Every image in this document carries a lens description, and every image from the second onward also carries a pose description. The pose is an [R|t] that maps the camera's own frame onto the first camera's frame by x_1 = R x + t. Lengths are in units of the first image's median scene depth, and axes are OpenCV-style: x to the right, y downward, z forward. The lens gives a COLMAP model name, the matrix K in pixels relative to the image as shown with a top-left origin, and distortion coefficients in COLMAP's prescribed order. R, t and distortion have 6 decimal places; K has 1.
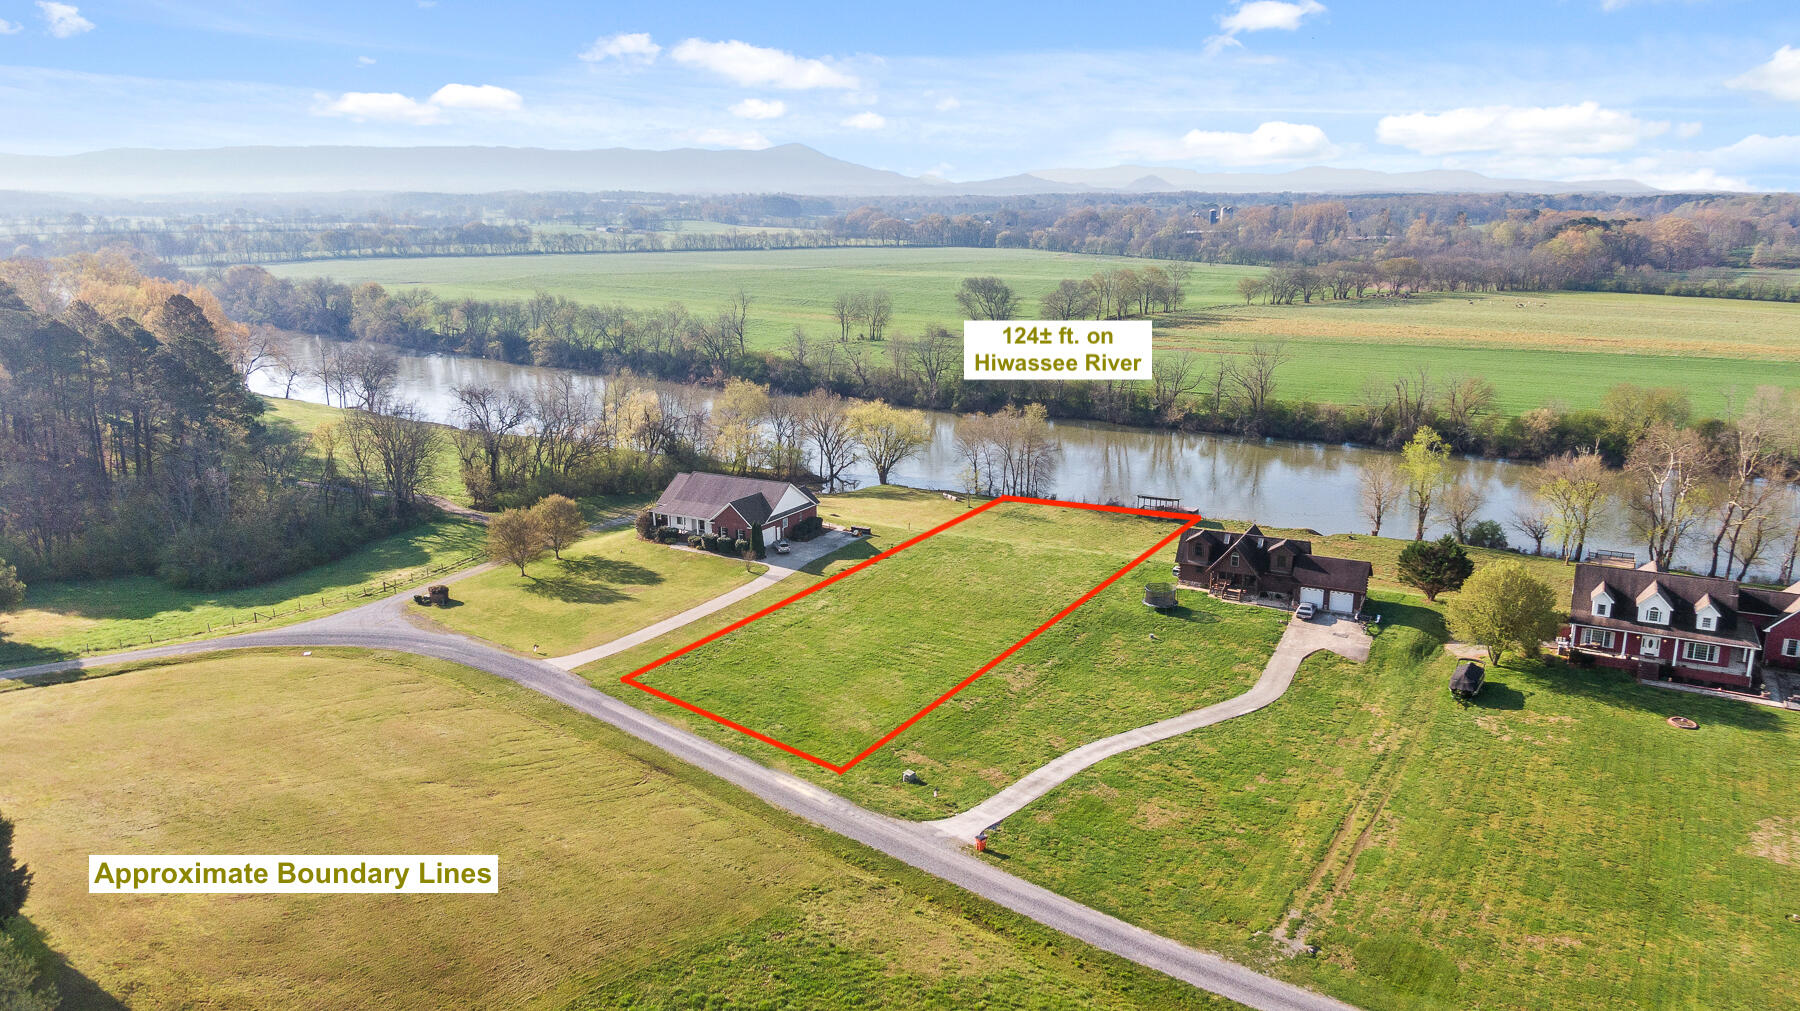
lens RADIAL K [[1275.5, 0, 900.0], [0, 1275.5, 505.5], [0, 0, 1]] dist [0.055611, -0.089849]
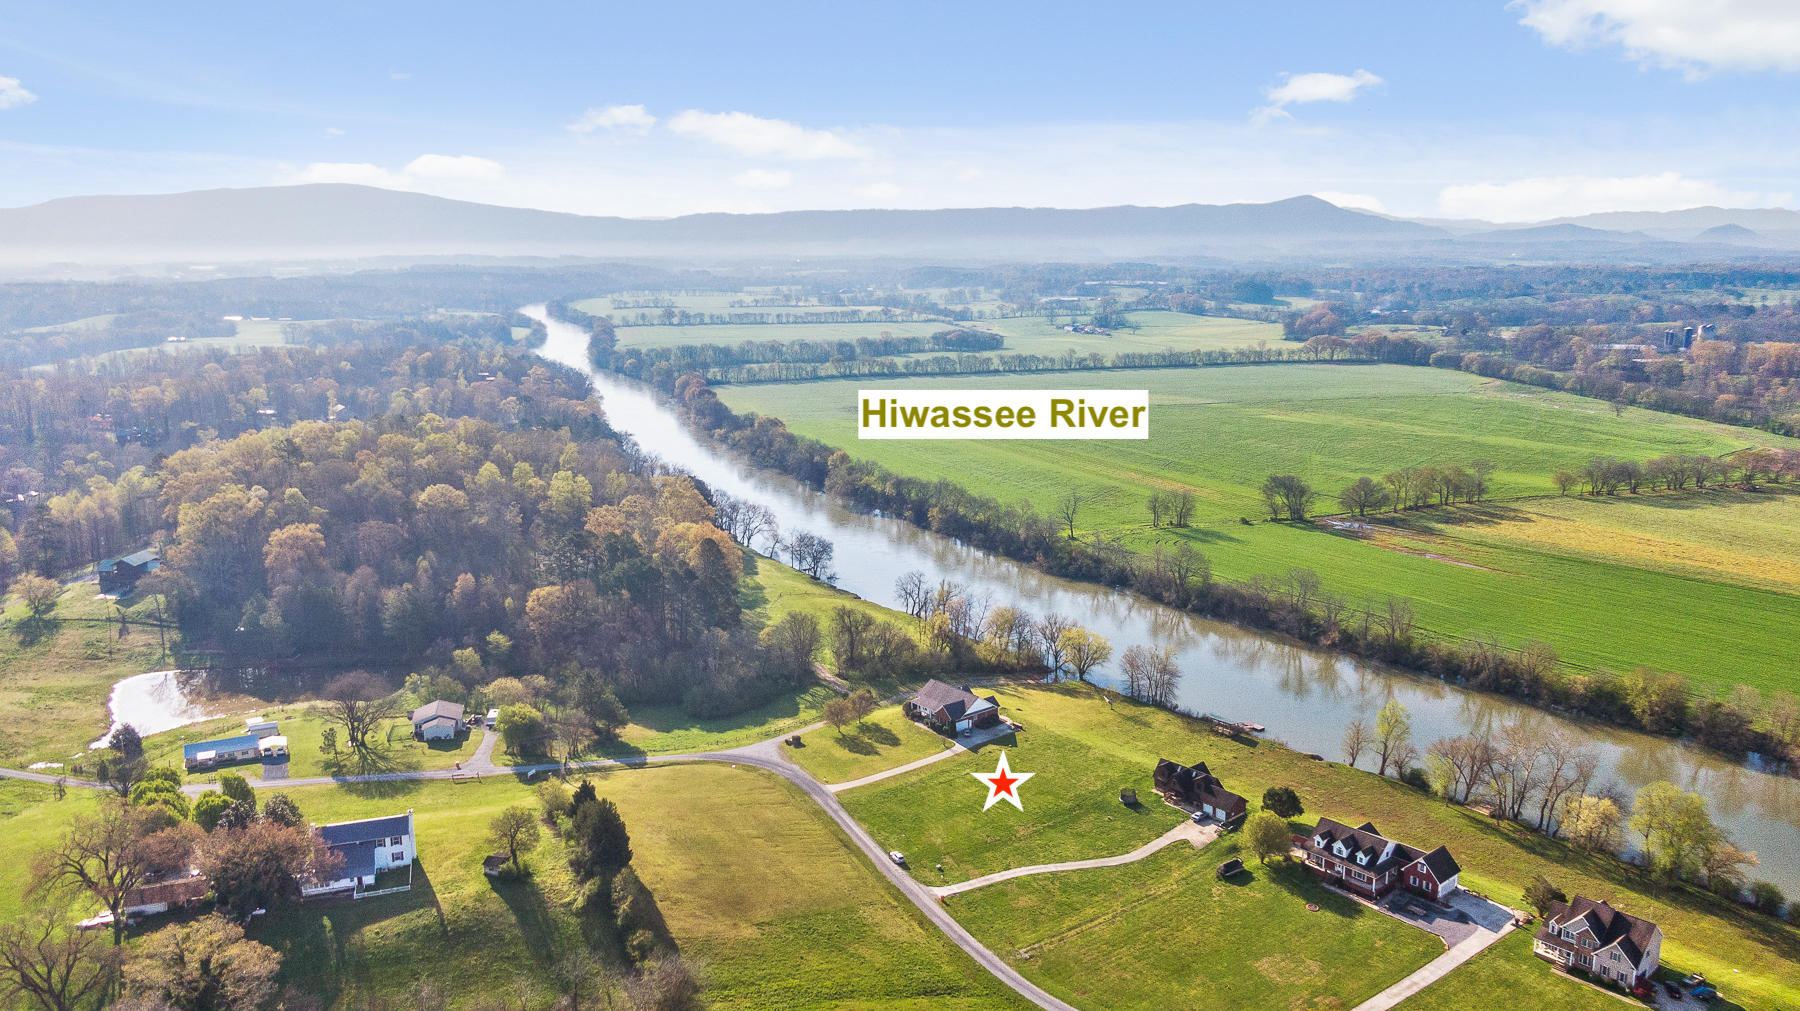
lens RADIAL K [[1275.5, 0, 900.0], [0, 1275.5, 505.5], [0, 0, 1]] dist [0.055611, -0.089849]
pose [[0.926822, 0.071837, -0.368566, 0.517872], [-0.083891, 0.996334, -0.016761, -0.278682], [0.366011, 0.046454, 0.929450, -0.860180]]
